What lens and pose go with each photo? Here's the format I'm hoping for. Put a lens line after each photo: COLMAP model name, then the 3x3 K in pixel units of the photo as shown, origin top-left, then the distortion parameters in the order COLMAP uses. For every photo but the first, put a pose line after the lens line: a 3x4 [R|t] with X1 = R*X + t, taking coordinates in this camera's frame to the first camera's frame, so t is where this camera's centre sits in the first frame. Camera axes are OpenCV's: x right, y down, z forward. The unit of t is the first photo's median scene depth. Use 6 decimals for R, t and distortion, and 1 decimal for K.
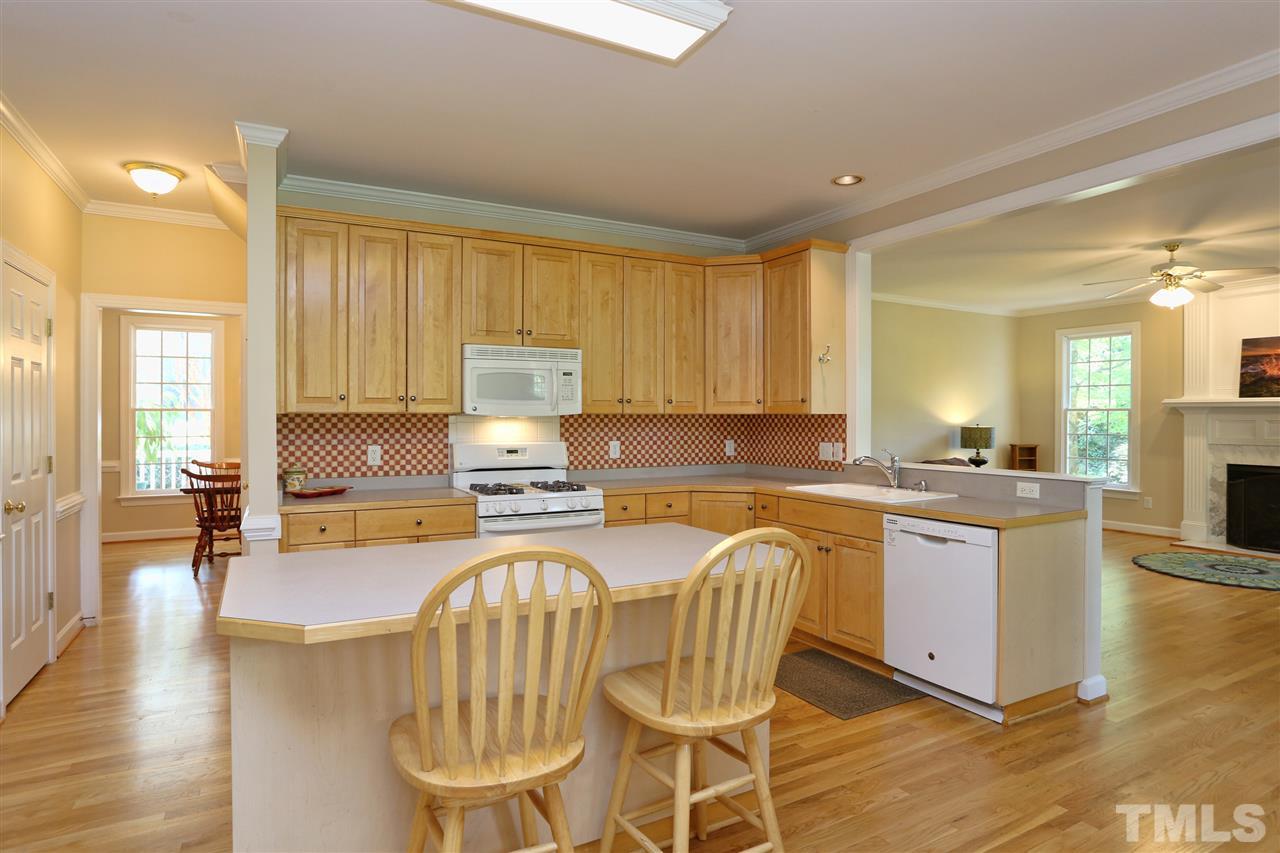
lens RADIAL K [[694.2, 0, 635.7], [0, 694.2, 425.7], [0, 0, 1]] dist [-0.017045, 0.003149]
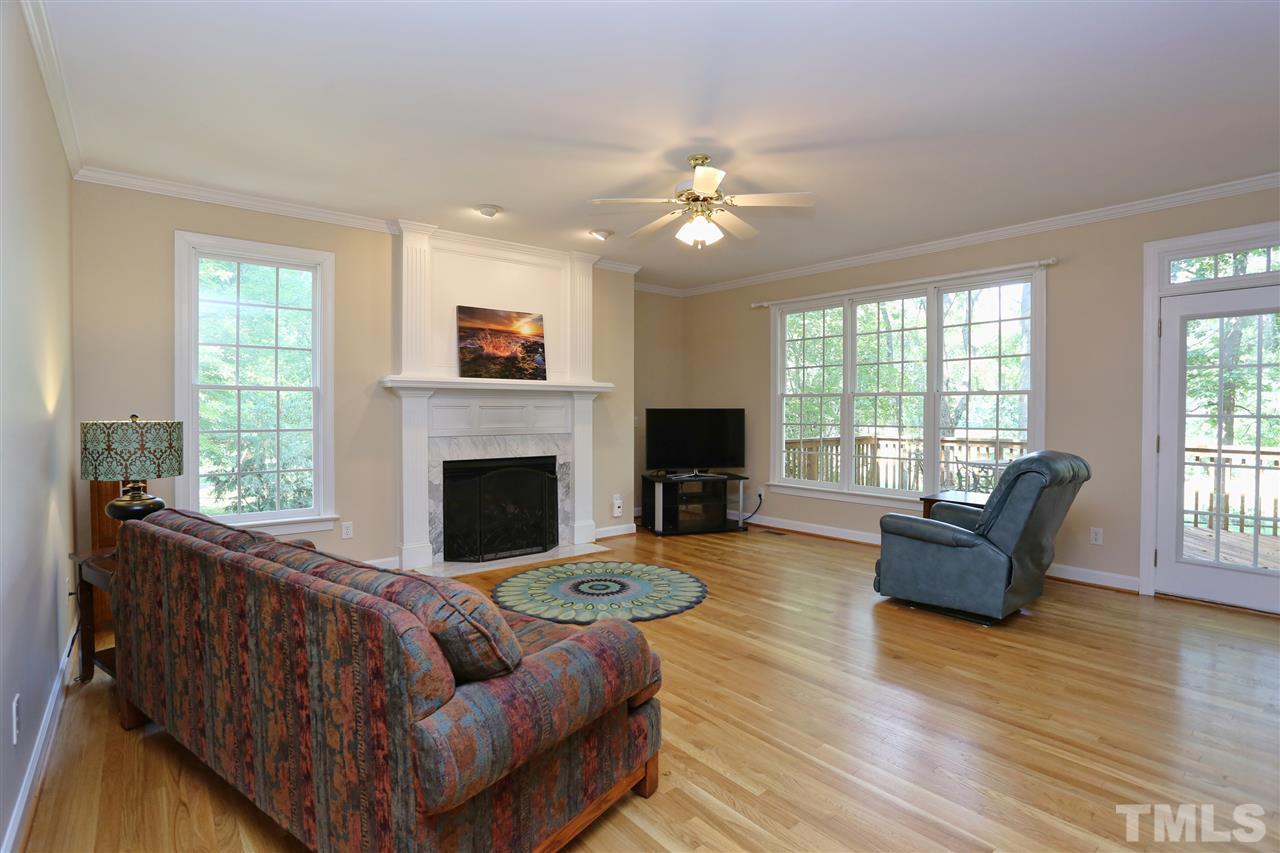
lens RADIAL K [[633.6, 0, 643.1], [0, 633.6, 421.2], [0, 0, 1]] dist [-0.013678, 0.000662]
pose [[-0.182153, -0.017428, 0.983116, 0.280276], [0.014527, 0.999686, 0.020413, -0.004316], [-0.983163, 0.018000, -0.181842, 2.429835]]
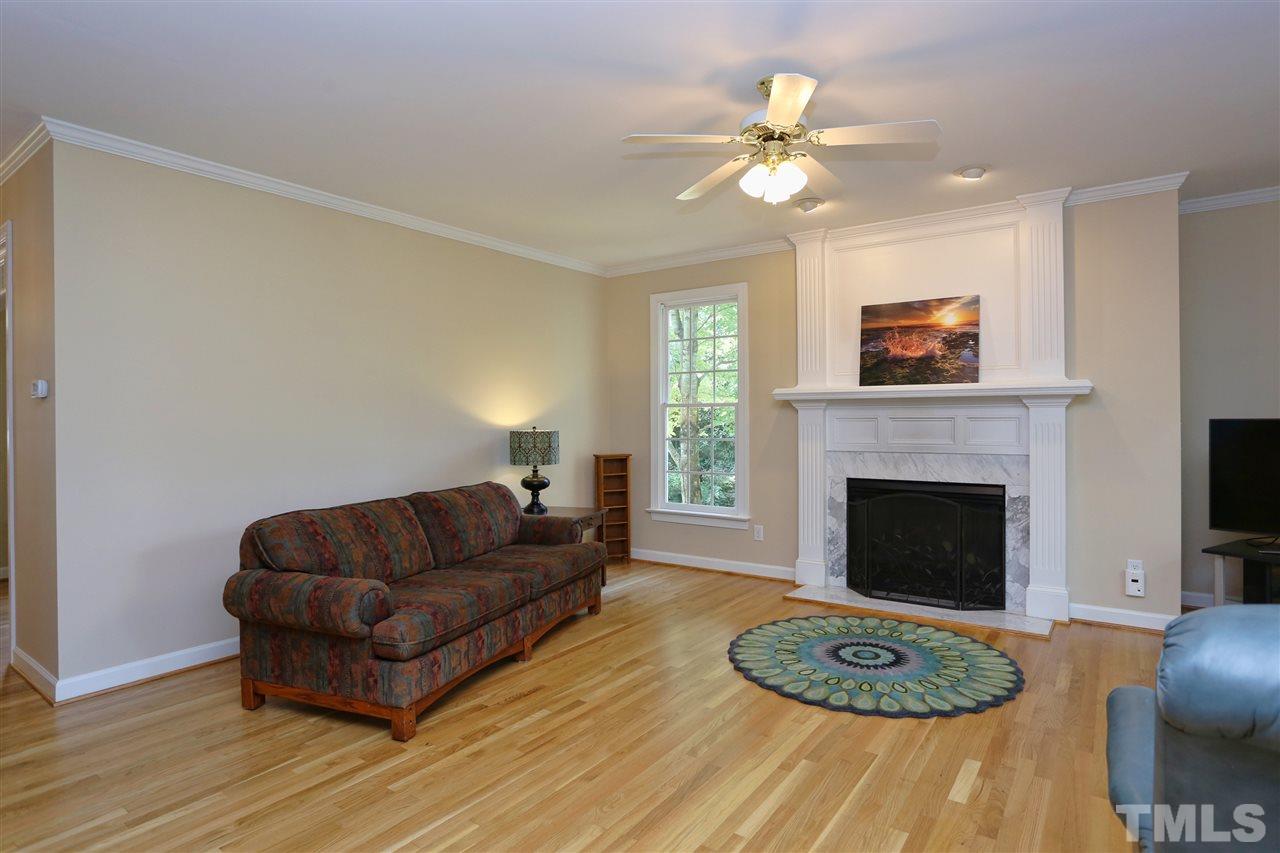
lens RADIAL K [[680.6, 0, 642.2], [0, 680.6, 425.4], [0, 0, 1]] dist [-0.016544, 0.000712]
pose [[0.897893, -0.006435, 0.440166, 0.937176], [0.010006, 0.999933, -0.005793, 0.006005], [-0.440099, 0.009605, 0.897898, 1.199575]]
